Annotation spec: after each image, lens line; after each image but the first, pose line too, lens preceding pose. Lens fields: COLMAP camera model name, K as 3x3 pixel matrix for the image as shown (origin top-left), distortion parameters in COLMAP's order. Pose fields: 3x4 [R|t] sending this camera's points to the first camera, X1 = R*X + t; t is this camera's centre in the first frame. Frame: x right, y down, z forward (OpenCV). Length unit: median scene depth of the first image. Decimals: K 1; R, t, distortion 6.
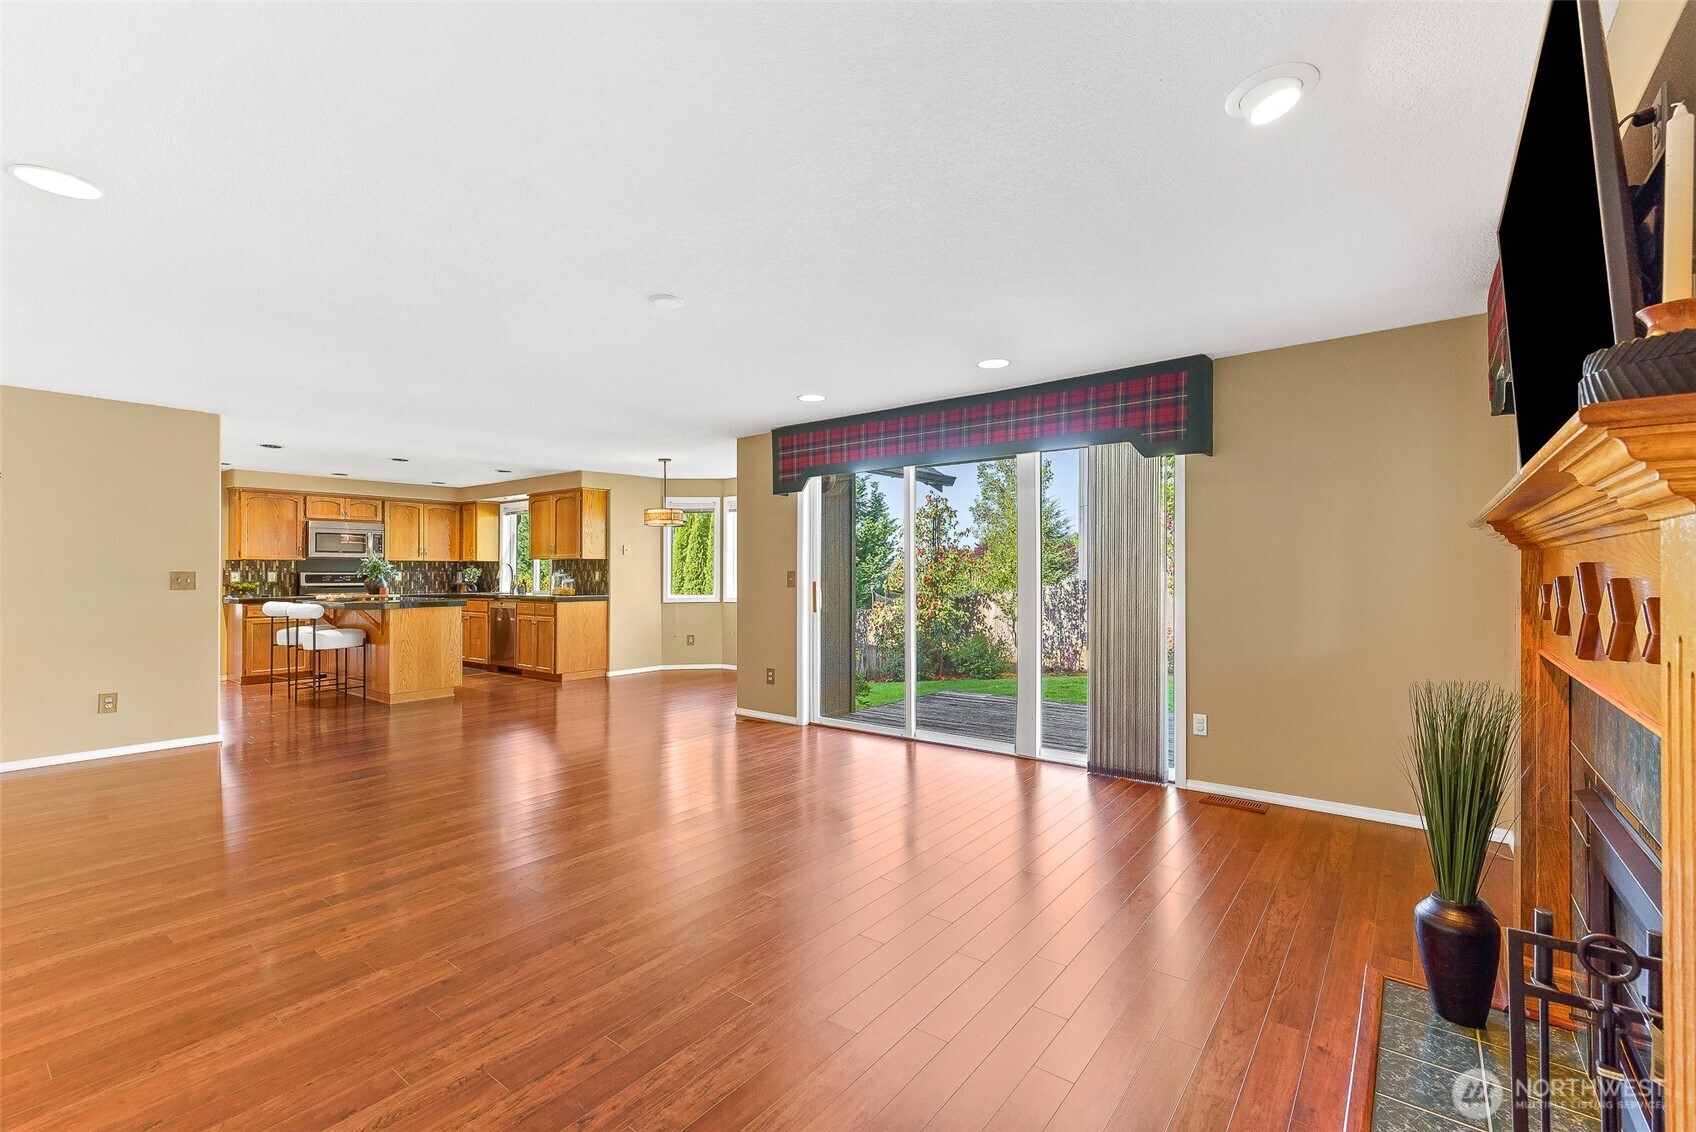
lens RADIAL K [[749.5, 0, 885.2], [0, 749.5, 562.1], [0, 0, 1]] dist [0.000275, -0.000139]
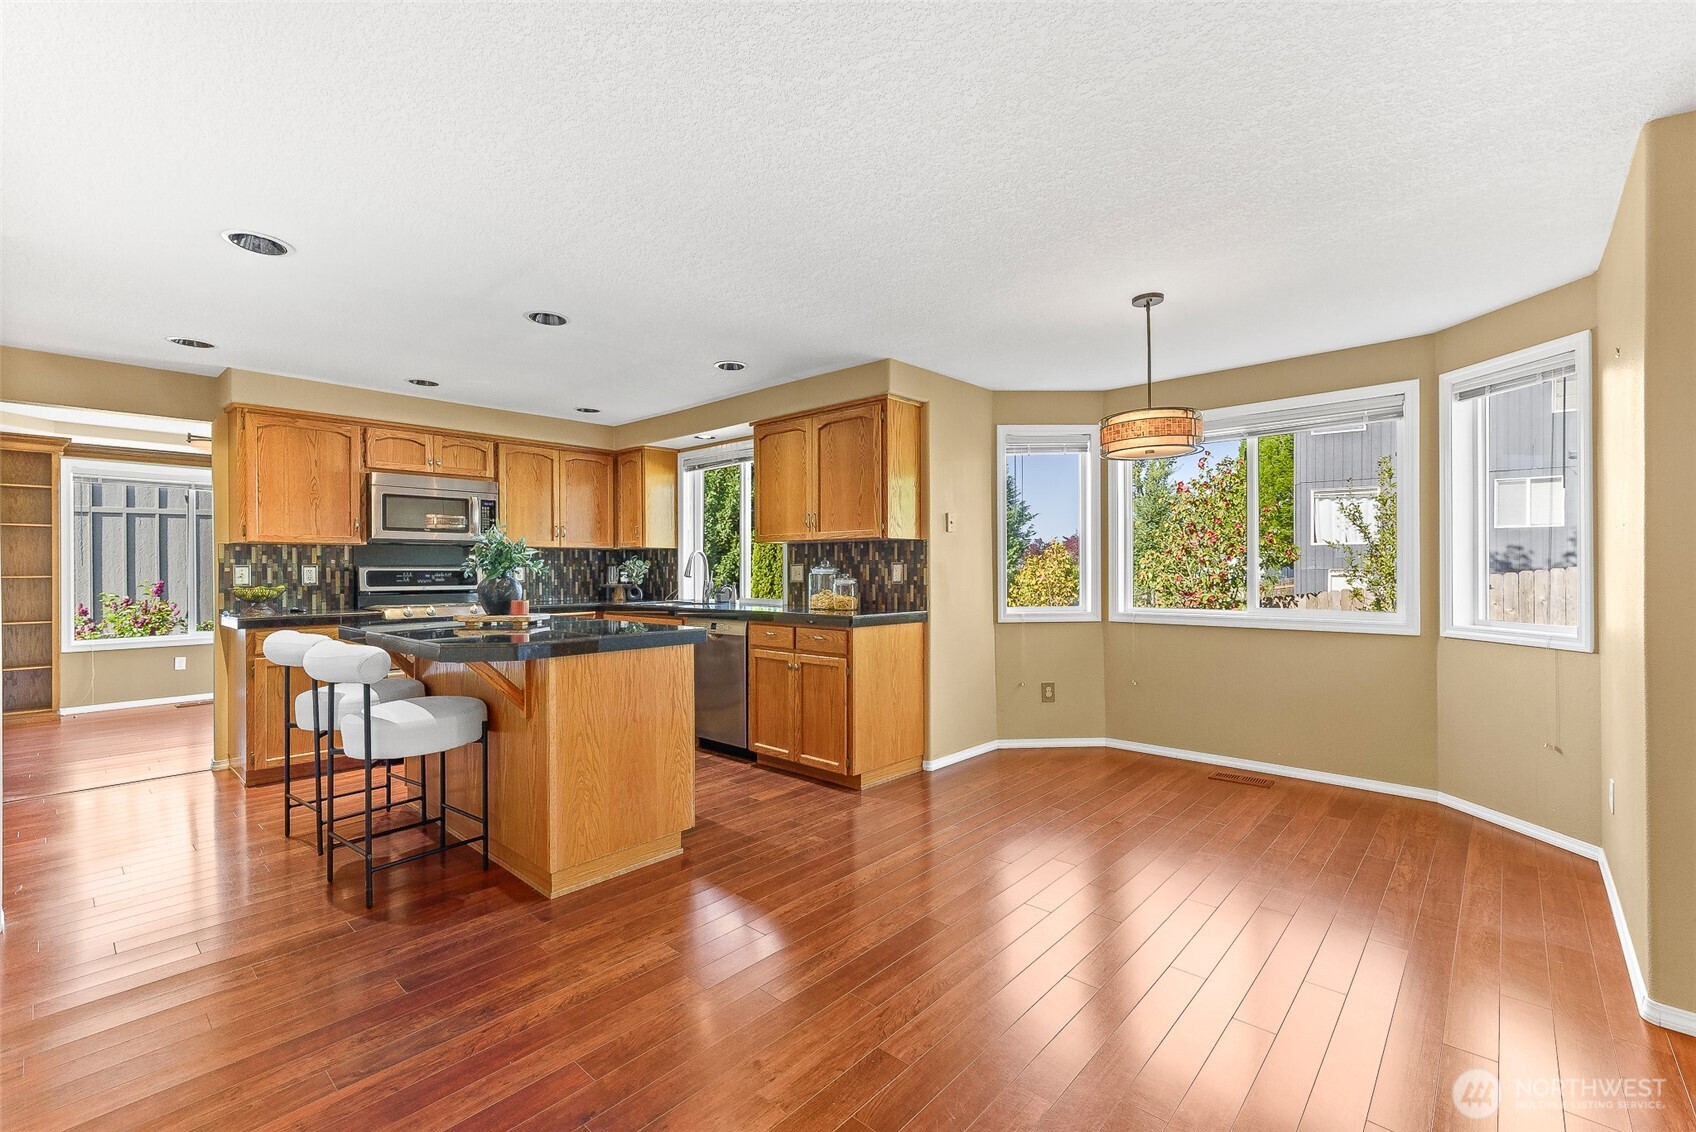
lens RADIAL K [[731.1, 0, 869.6], [0, 731.1, 567.7], [0, 0, 1]] dist [0.001994, 0.000048]
pose [[0.996542, -0.001627, -0.083077, -0.365085], [0.002638, 0.999924, 0.012064, 0.008836], [0.083051, -0.012241, 0.996470, 0.500968]]
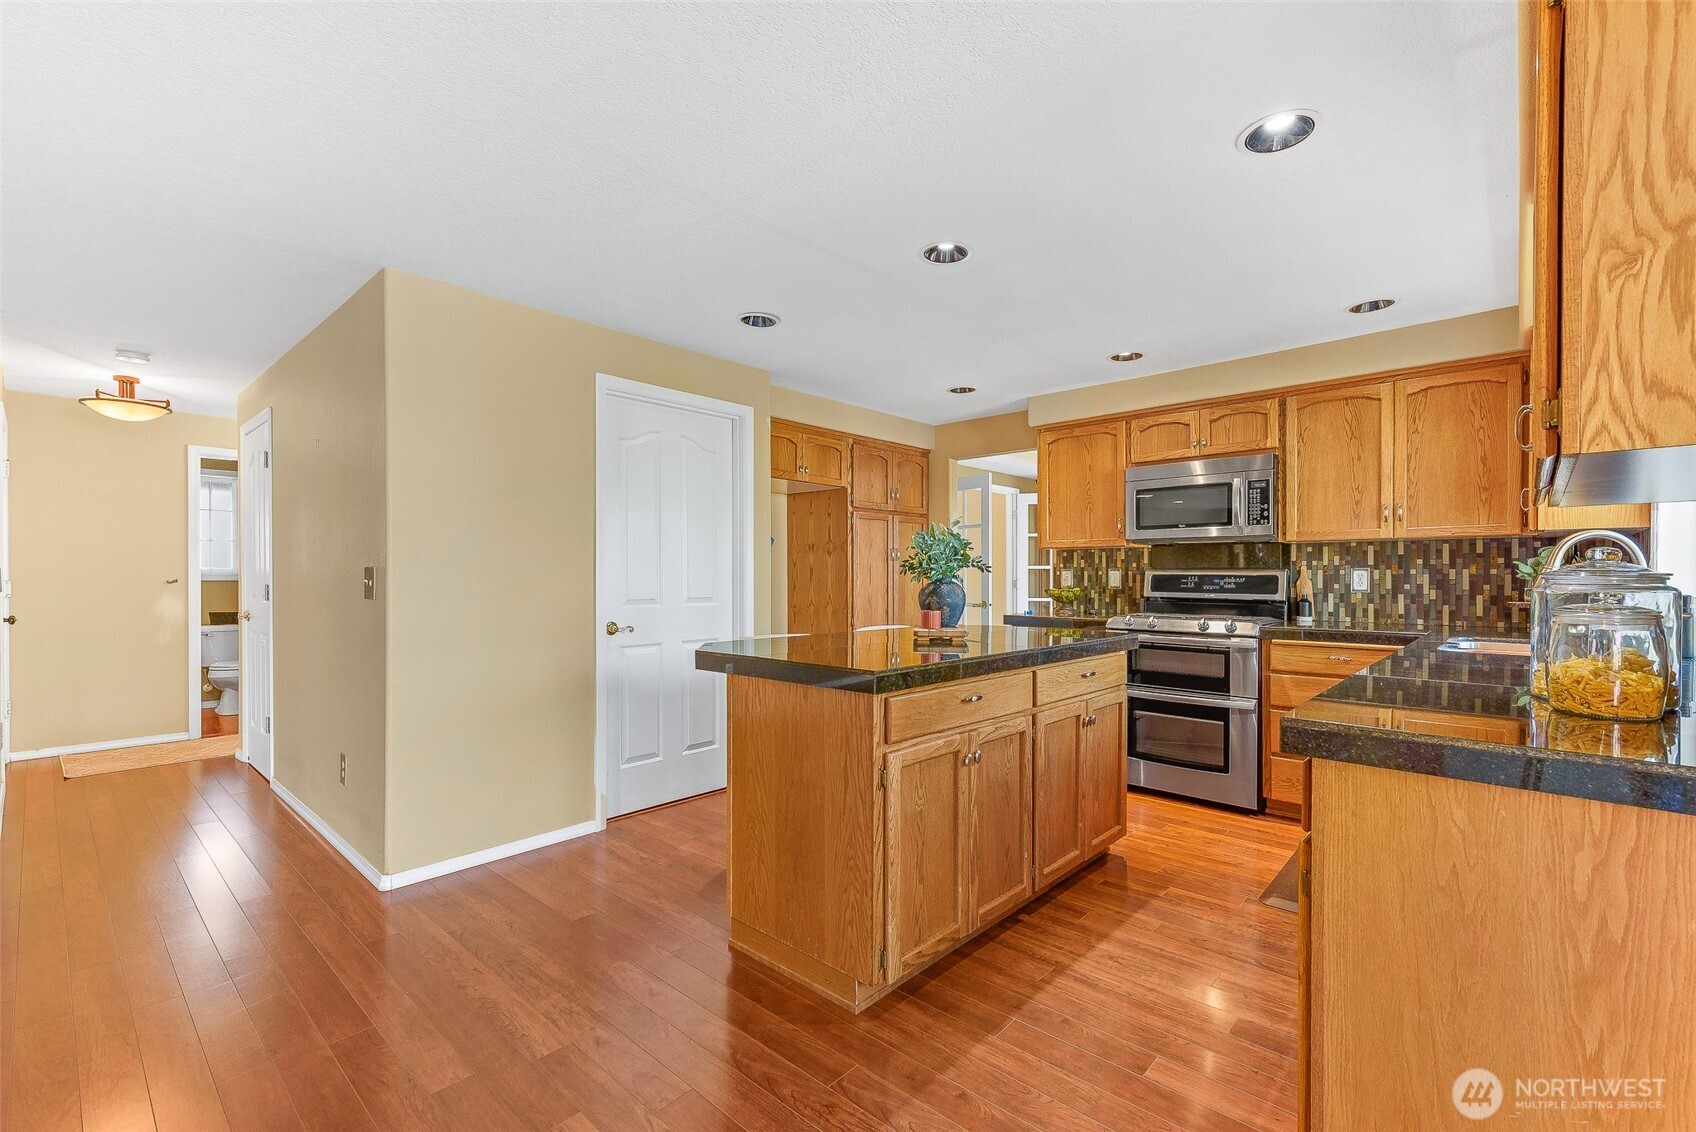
lens RADIAL K [[733.2, 0, 840.9], [0, 733.2, 573.3], [0, 0, 1]] dist [0.001320, 0.000106]
pose [[-0.109656, -0.000298, -0.993970, -0.258389], [0.011922, 0.999928, -0.001615, 0.014249], [0.993898, -0.012027, -0.109644, 0.864399]]
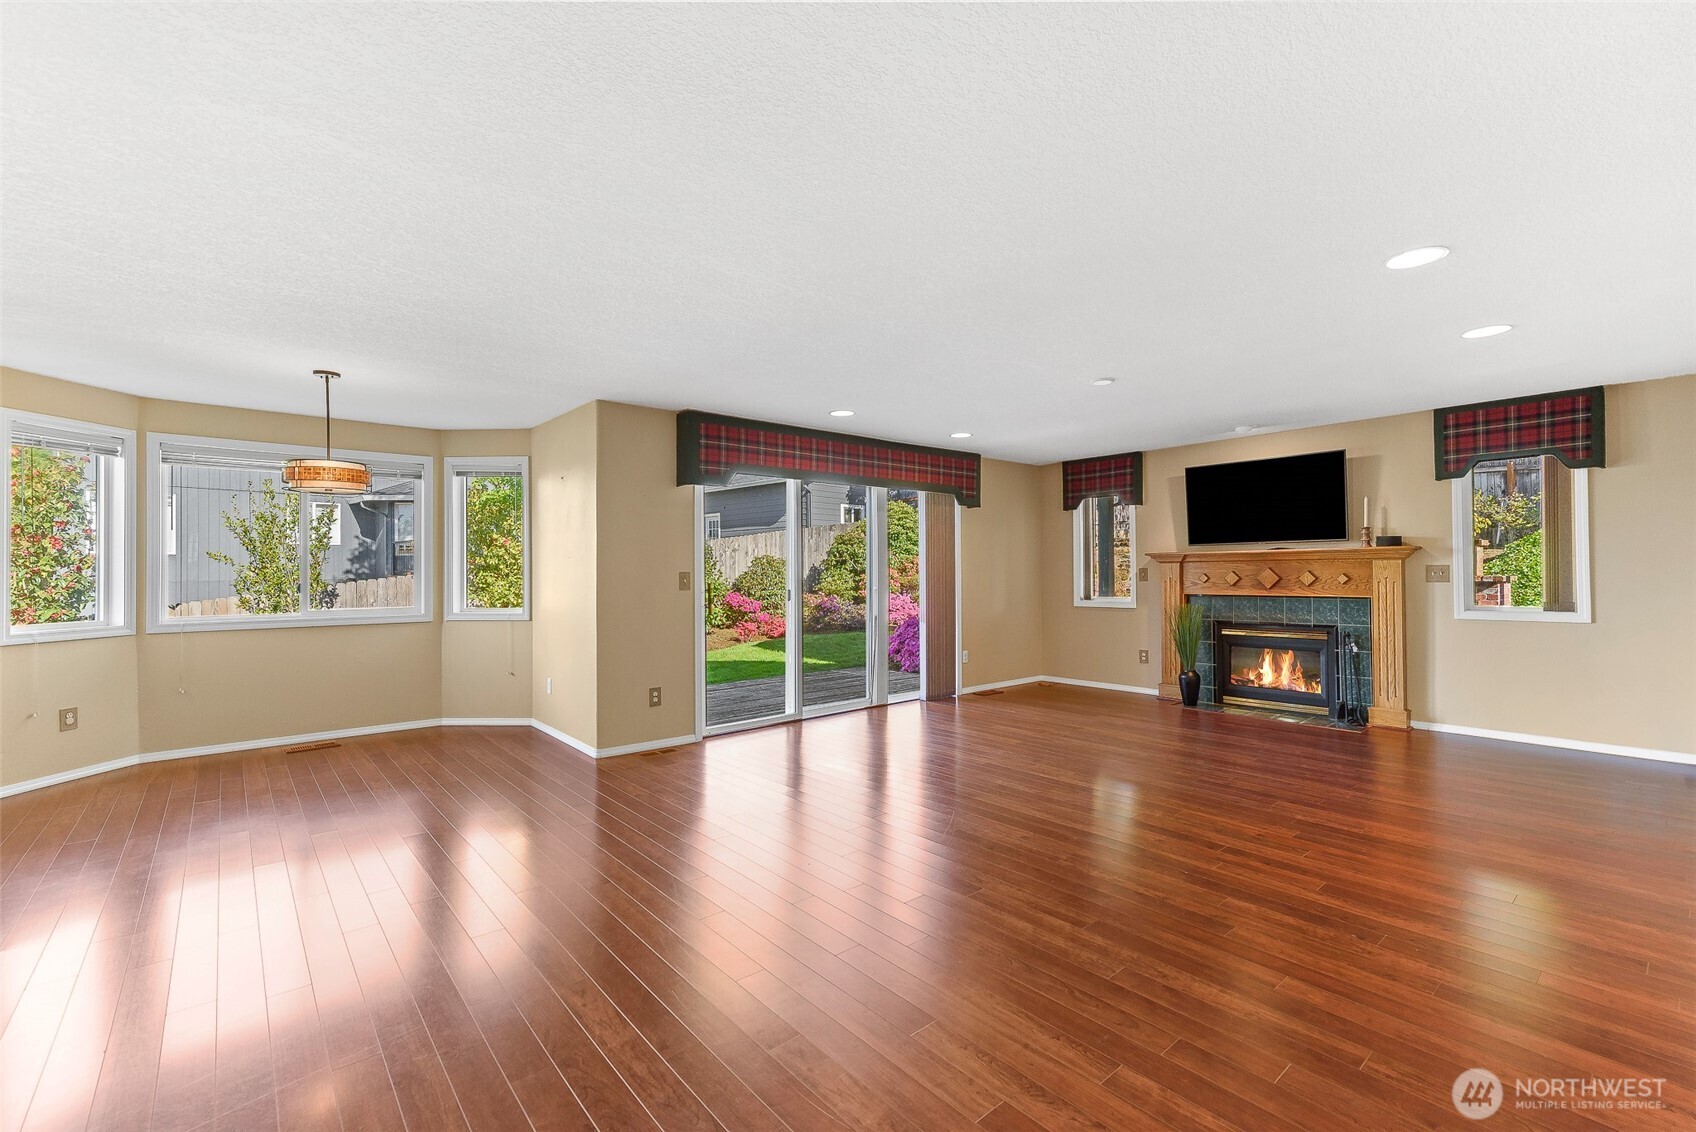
lens RADIAL K [[738.2, 0, 856.0], [0, 738.2, 555.9], [0, 0, 1]] dist [0.007936, 0.000309]
pose [[0.203383, 0.023900, 0.978808, -0.665185], [-0.006693, 0.999713, -0.023020, 0.007987], [-0.979076, -0.001870, 0.203484, 0.438996]]
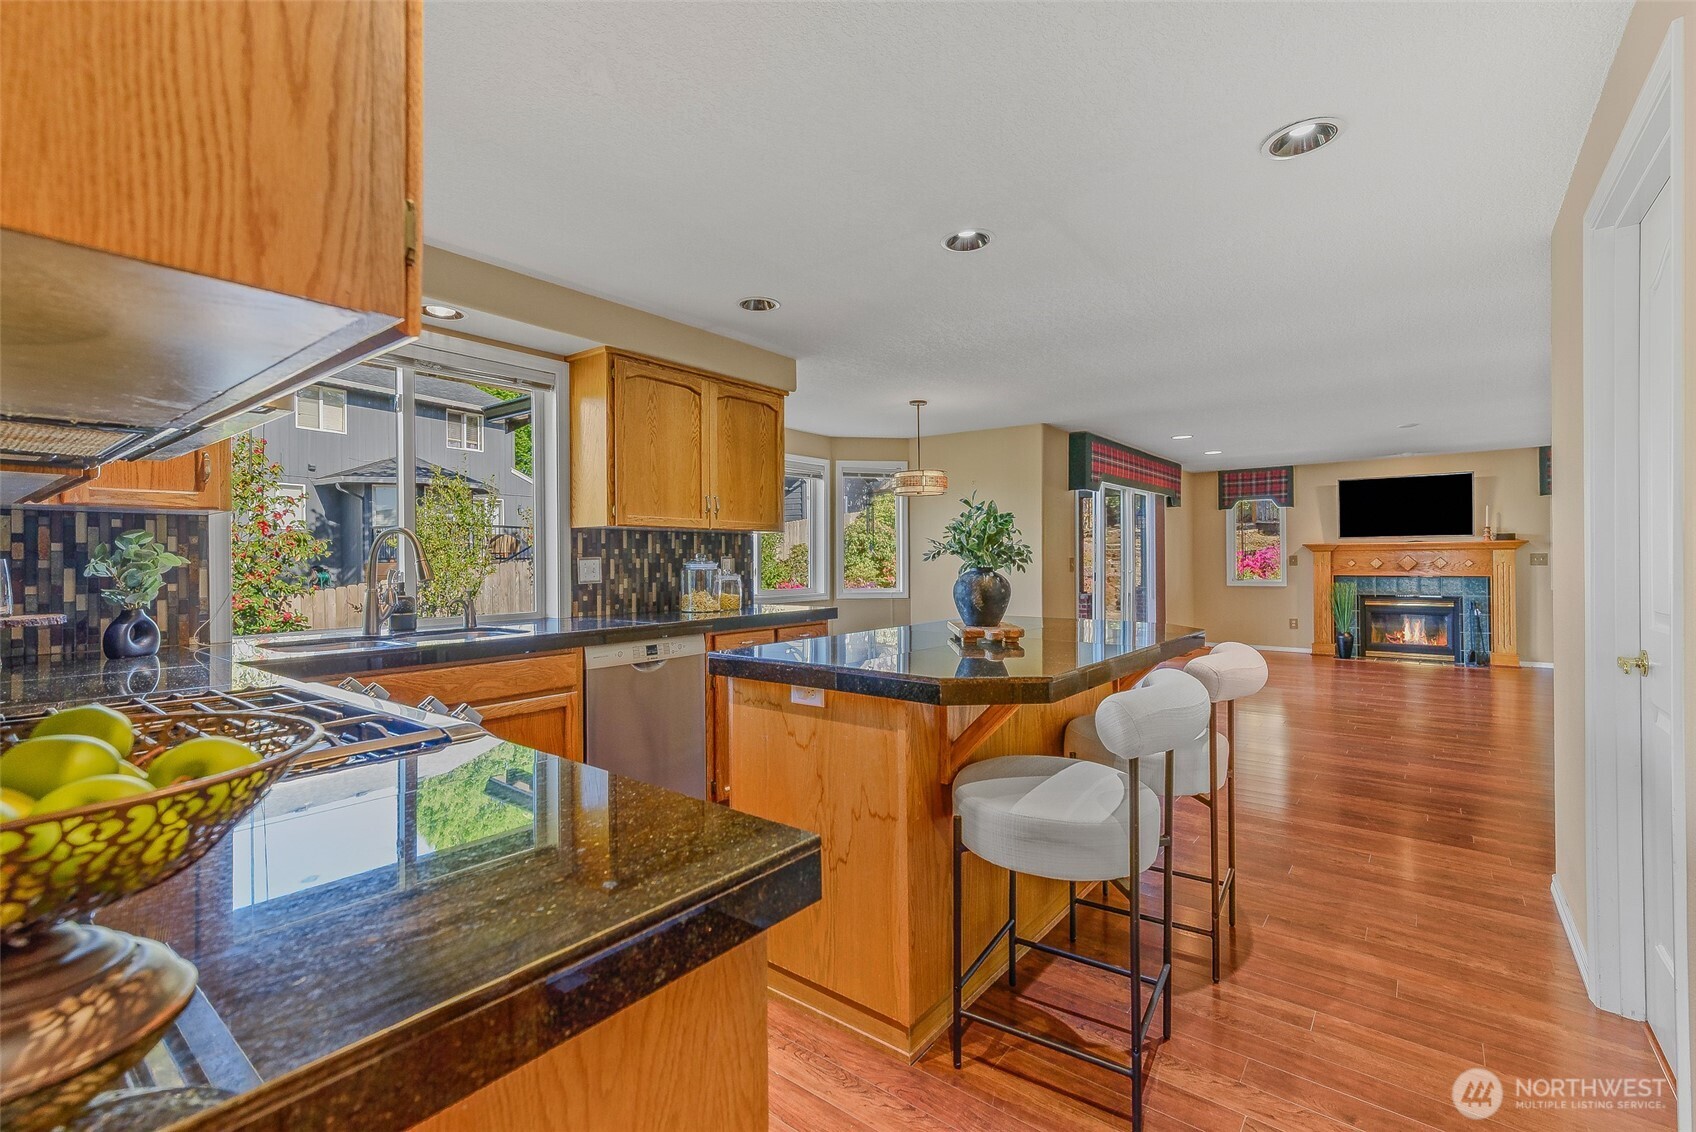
lens RADIAL K [[738.2, 0, 856.0], [0, 738.2, 555.9], [0, 0, 1]] dist [0.007936, 0.000309]
pose [[0.012876, 0.008168, 0.999884, -0.874966], [-0.007174, 0.999942, -0.008076, 0.014195], [-0.999891, -0.007069, 0.012934, 0.918395]]
